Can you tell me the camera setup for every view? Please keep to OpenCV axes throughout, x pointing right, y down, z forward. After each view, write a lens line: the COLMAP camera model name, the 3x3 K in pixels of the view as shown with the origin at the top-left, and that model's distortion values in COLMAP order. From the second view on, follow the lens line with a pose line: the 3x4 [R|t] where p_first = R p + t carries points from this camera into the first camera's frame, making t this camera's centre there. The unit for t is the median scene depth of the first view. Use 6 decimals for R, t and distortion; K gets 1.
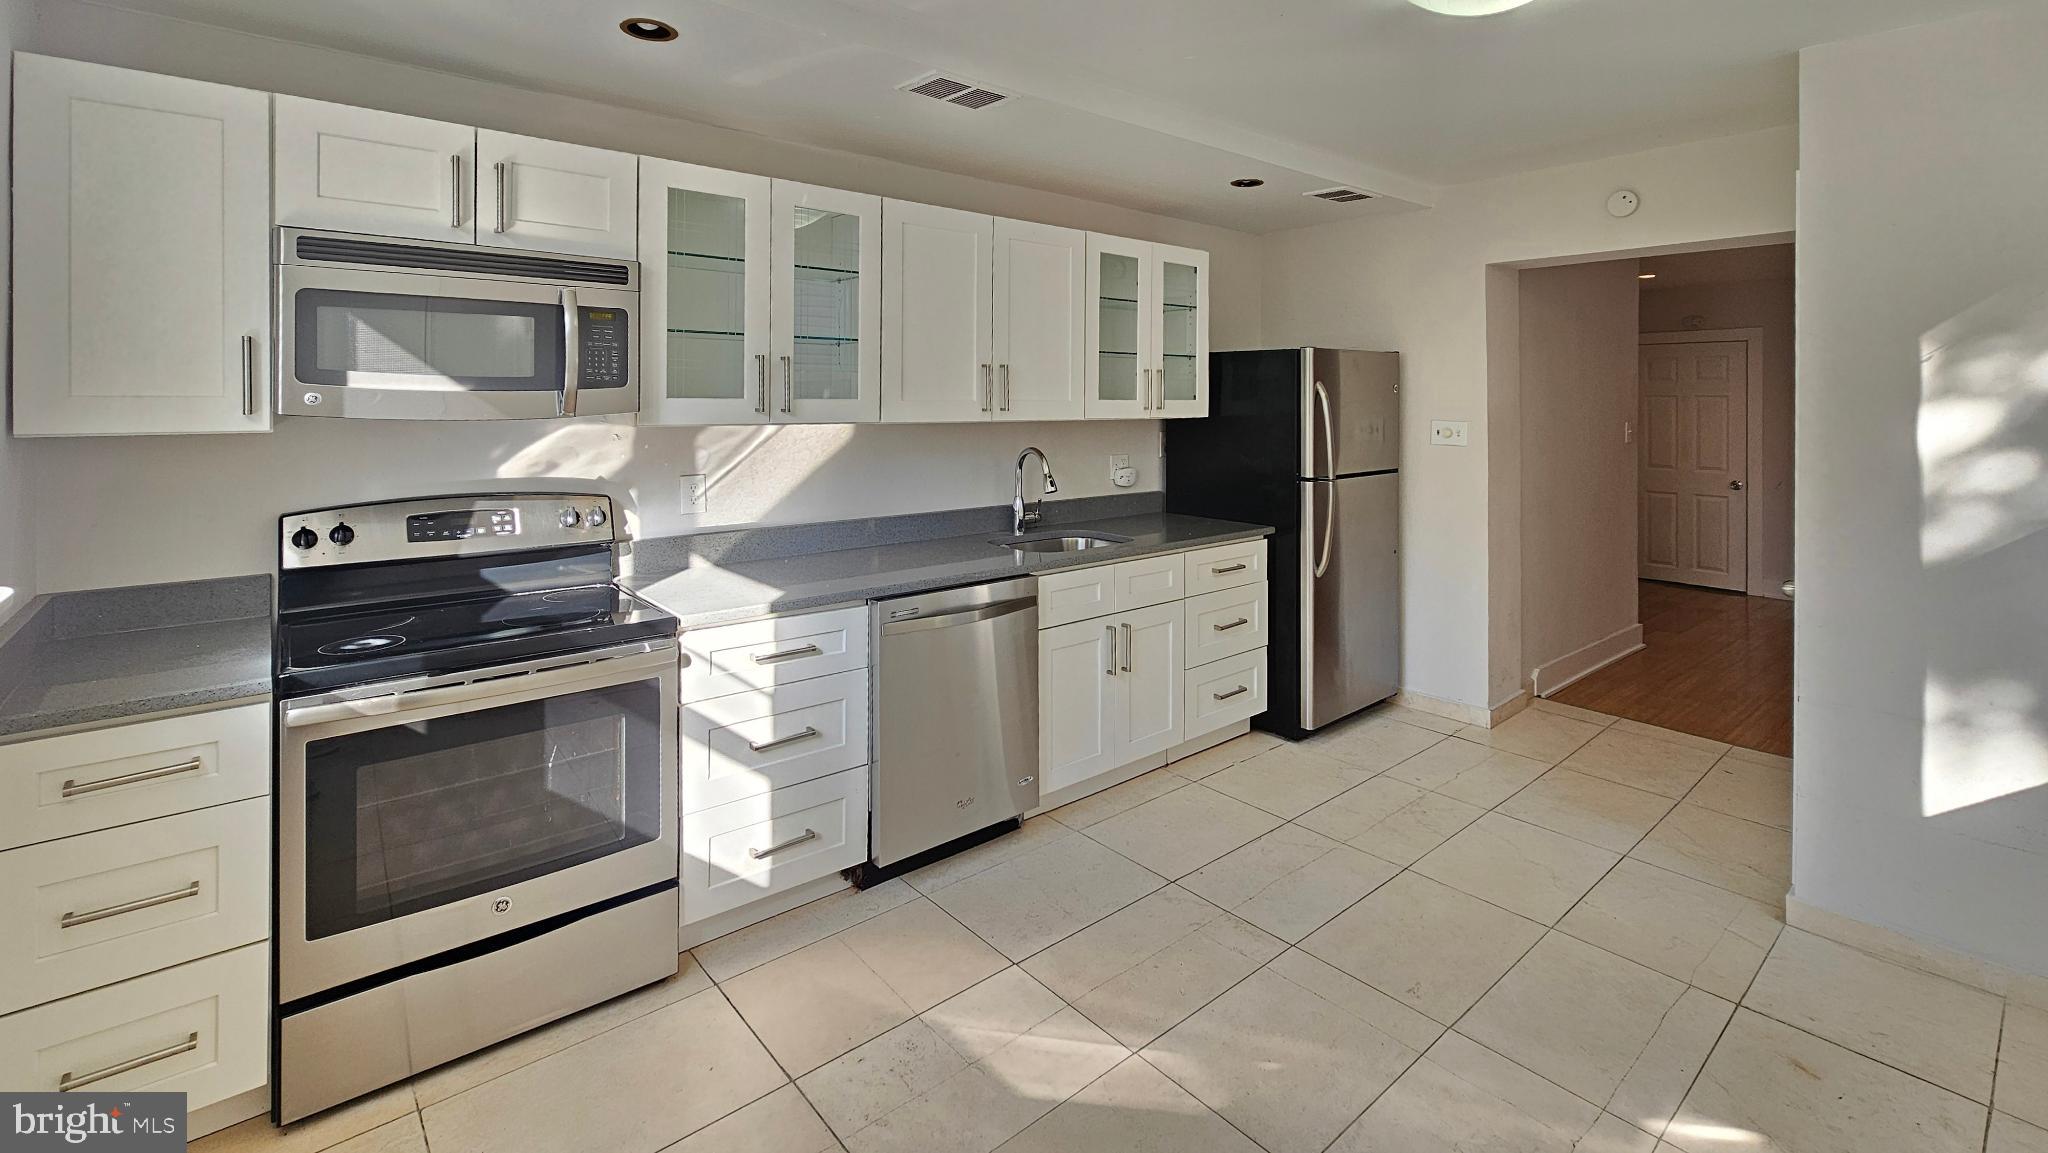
lens RADIAL K [[899.2, 0, 983.5], [0, 899.2, 573.1], [0, 0, 1]] dist [-0.002628, -0.000218]
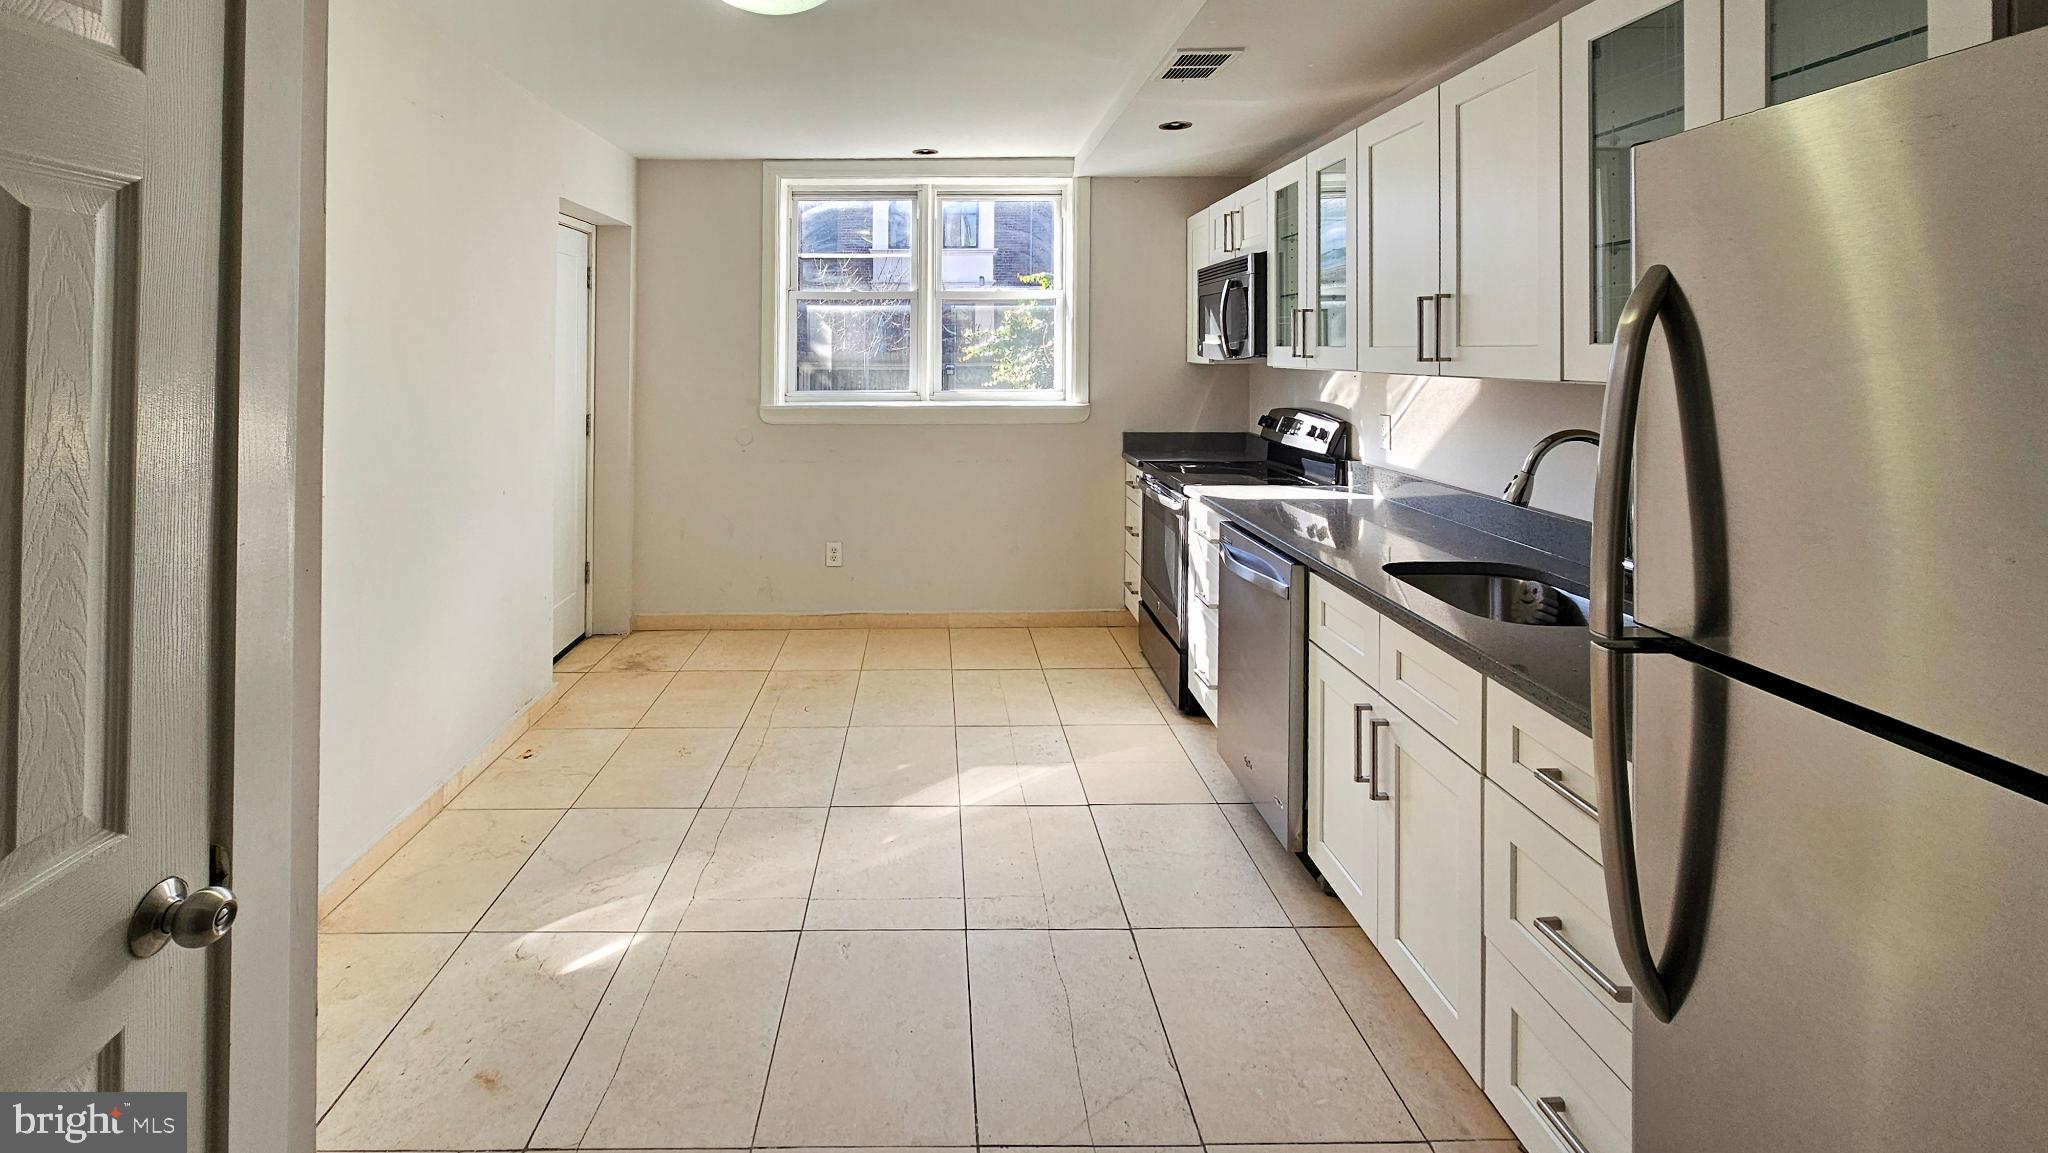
lens RADIAL K [[899.2, 0, 983.5], [0, 899.2, 573.1], [0, 0, 1]] dist [-0.002628, -0.000218]
pose [[-0.597450, 0.181146, -0.781179, 0.959228], [-0.164731, 0.925652, 0.340635, -0.240845], [0.784804, 0.332197, -0.523190, 1.327401]]
